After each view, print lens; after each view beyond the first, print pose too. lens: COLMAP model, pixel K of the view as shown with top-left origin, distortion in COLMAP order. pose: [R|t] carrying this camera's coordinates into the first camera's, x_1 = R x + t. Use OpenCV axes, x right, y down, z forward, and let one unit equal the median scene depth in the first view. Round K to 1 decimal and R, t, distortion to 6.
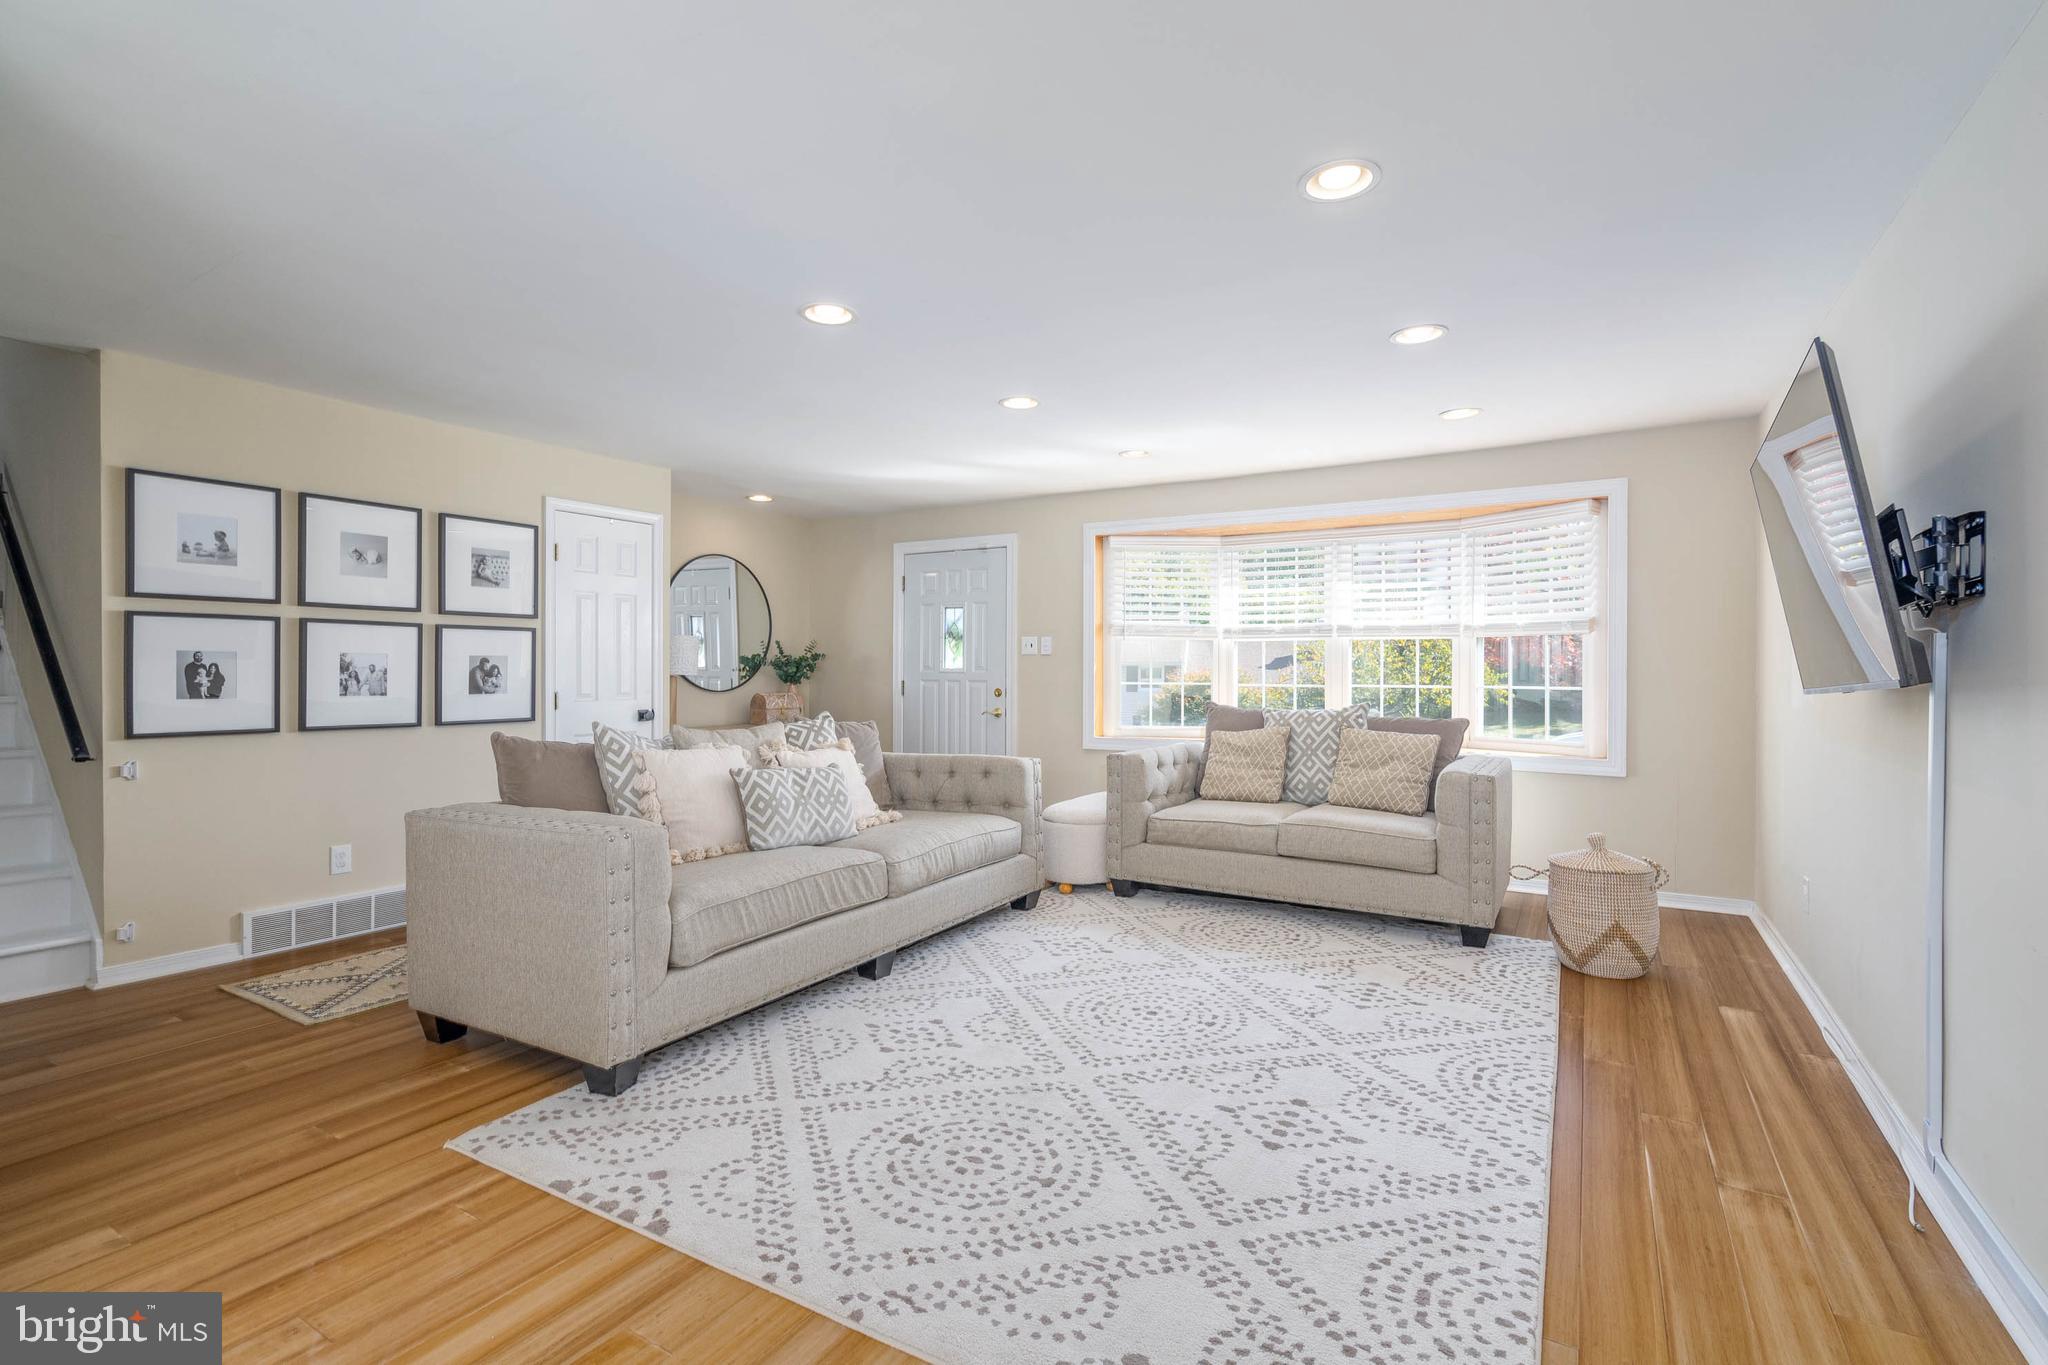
lens RADIAL K [[935.7, 0, 1029.2], [0, 935.7, 672.9], [0, 0, 1]] dist [-0.001768, 0.000310]
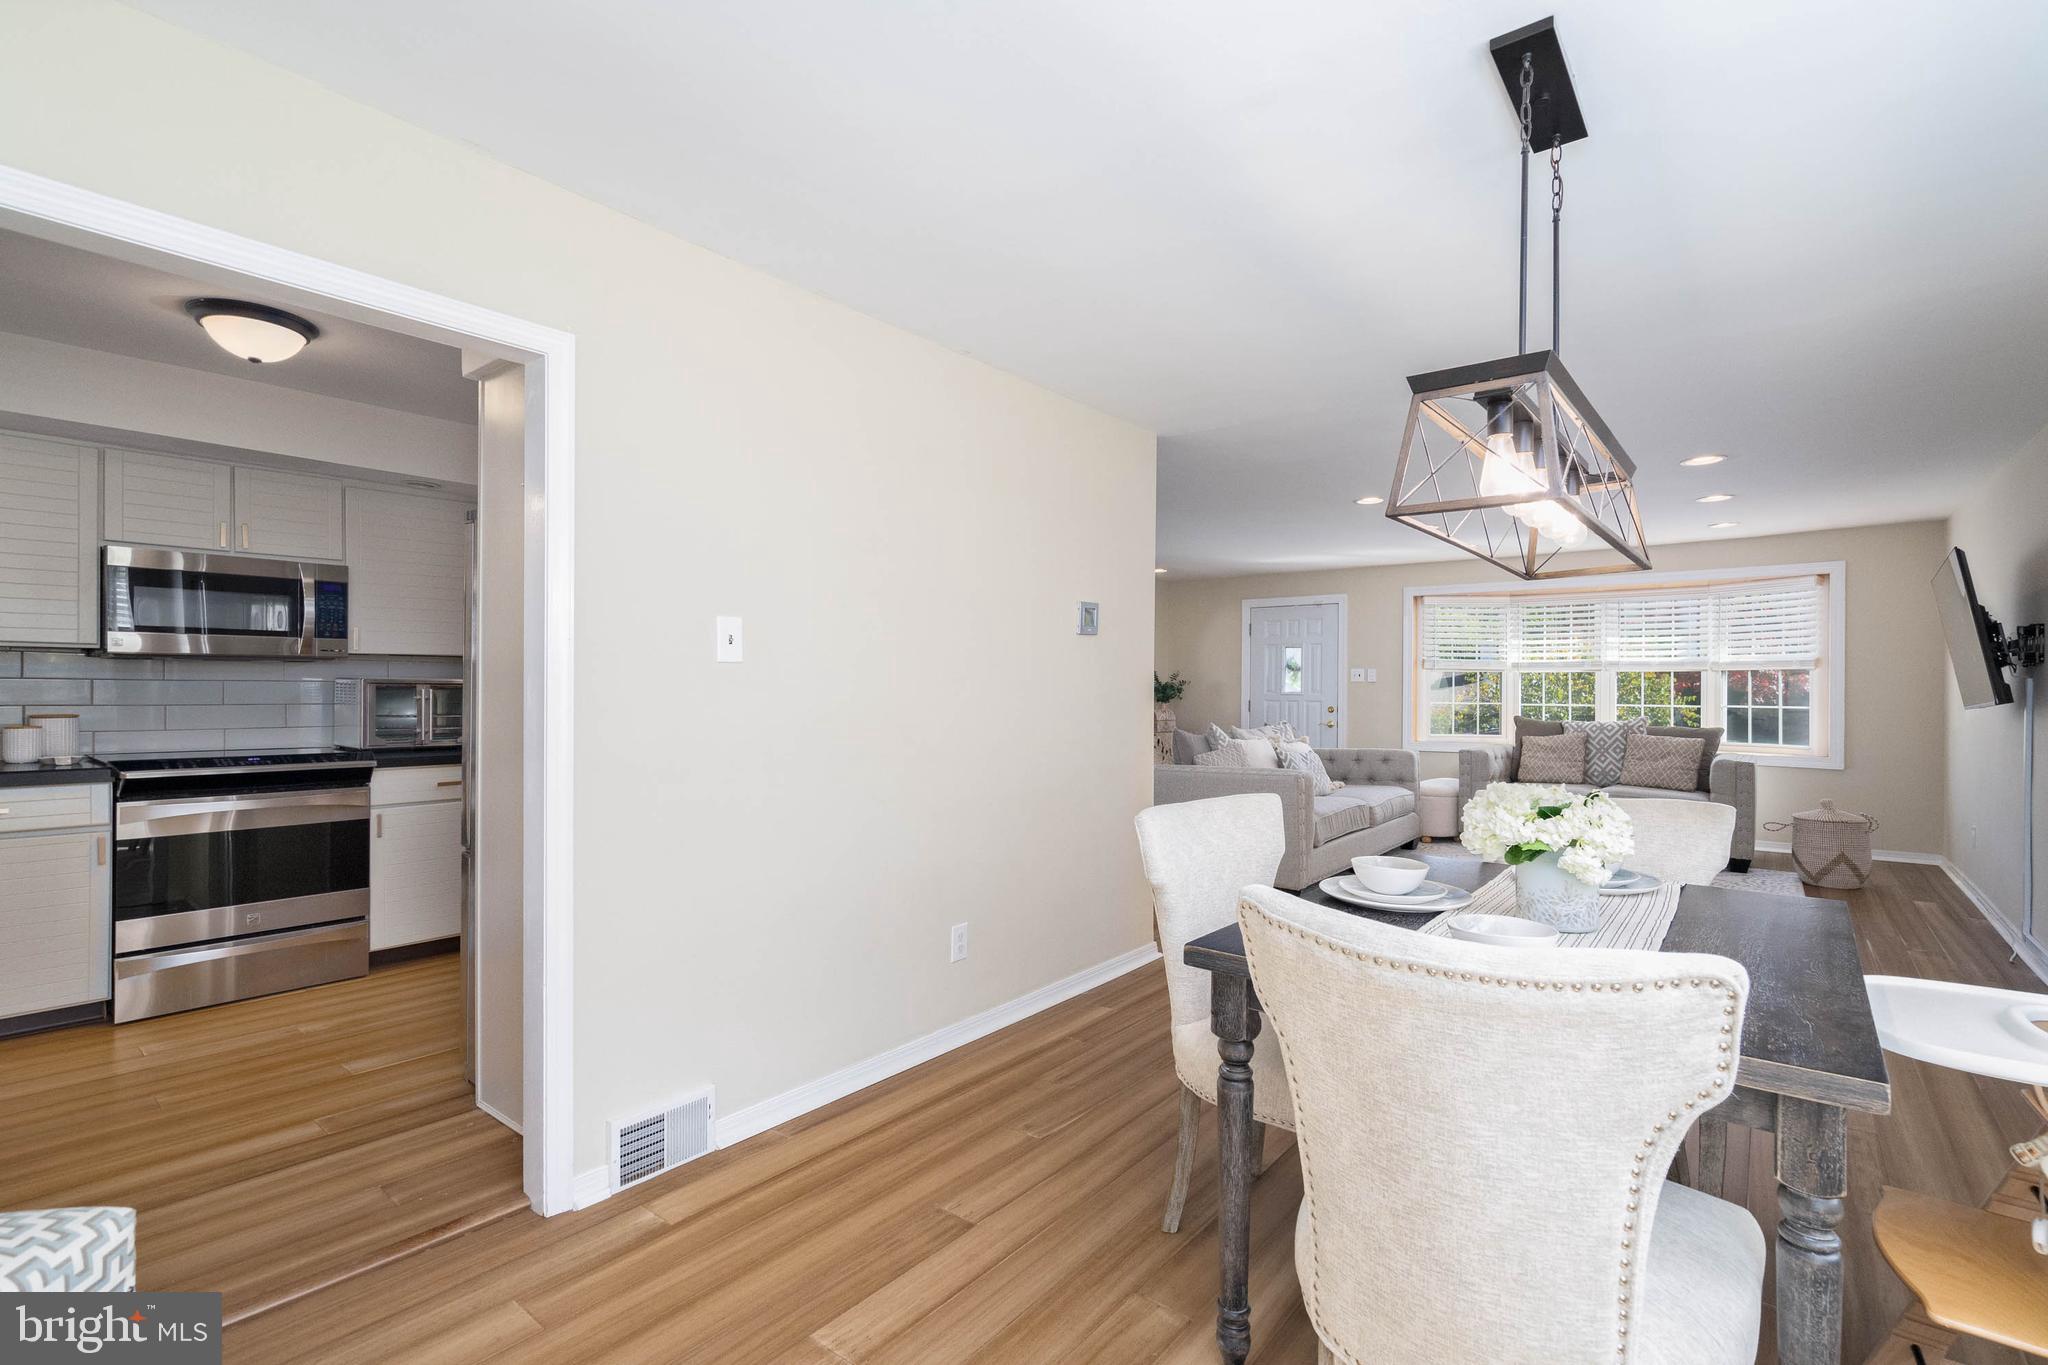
lens RADIAL K [[935.7, 0, 1019.7], [0, 935.7, 687.2], [0, 0, 1]] dist [-0.001768, 0.000310]
pose [[0.990060, 0.003241, -0.140605, -0.474642], [-0.004217, 0.999969, -0.006643, -0.000904], [0.140580, 0.007170, 0.990043, -0.687305]]
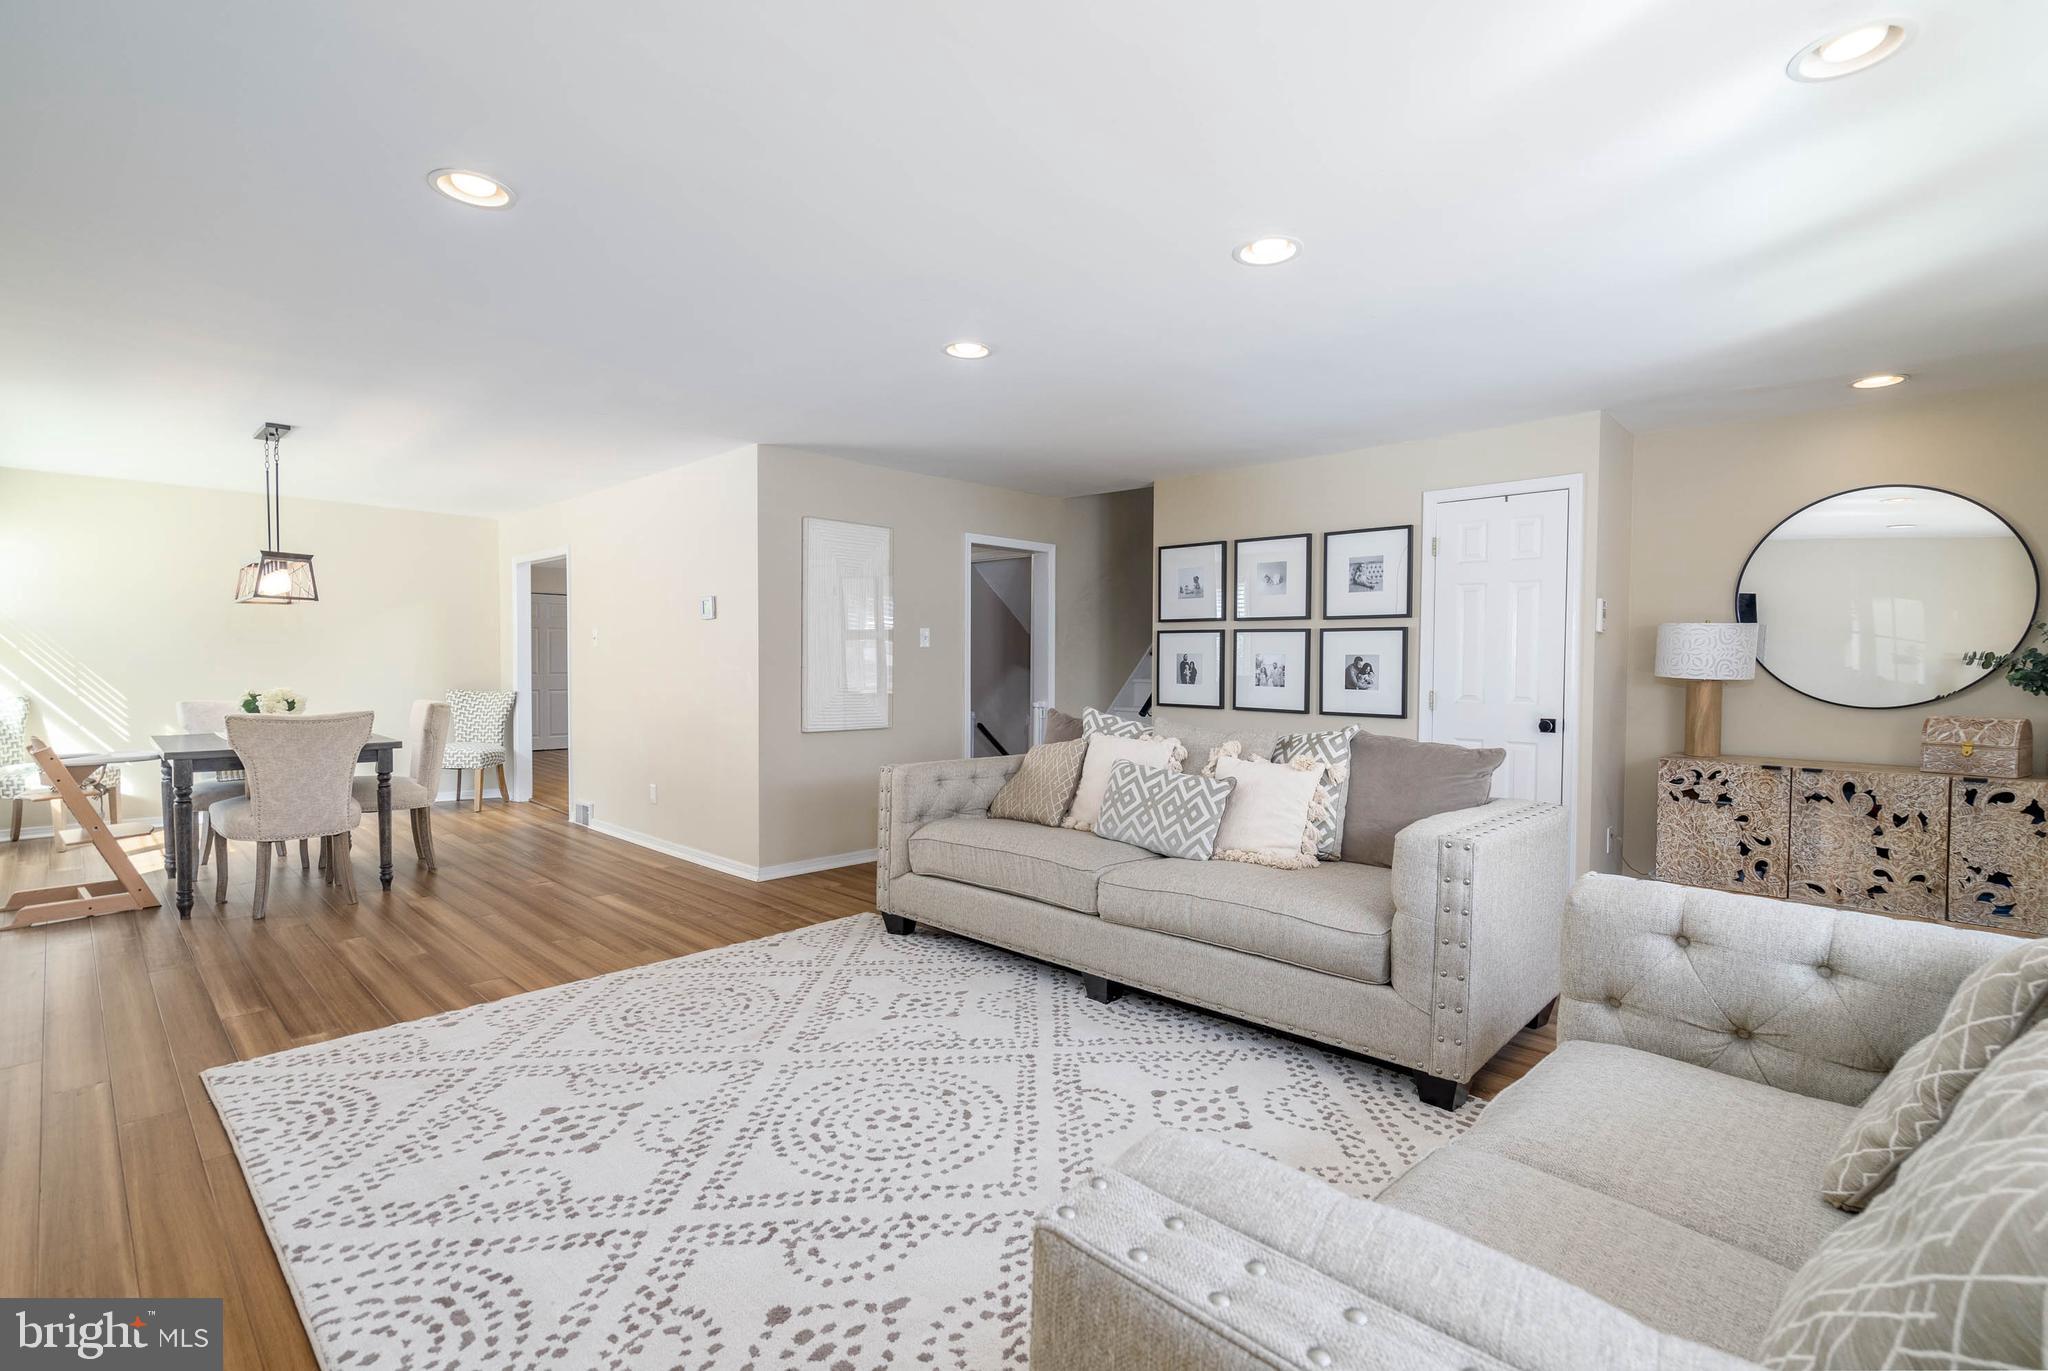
lens RADIAL K [[935.7, 0, 1029.1], [0, 935.7, 685.9], [0, 0, 1]] dist [-0.001768, 0.000310]
pose [[-0.222339, 0.023317, -0.974691, 0.642650], [-0.012430, 0.999565, 0.026748, -0.007222], [0.974890, 0.018062, -0.221952, 0.971333]]
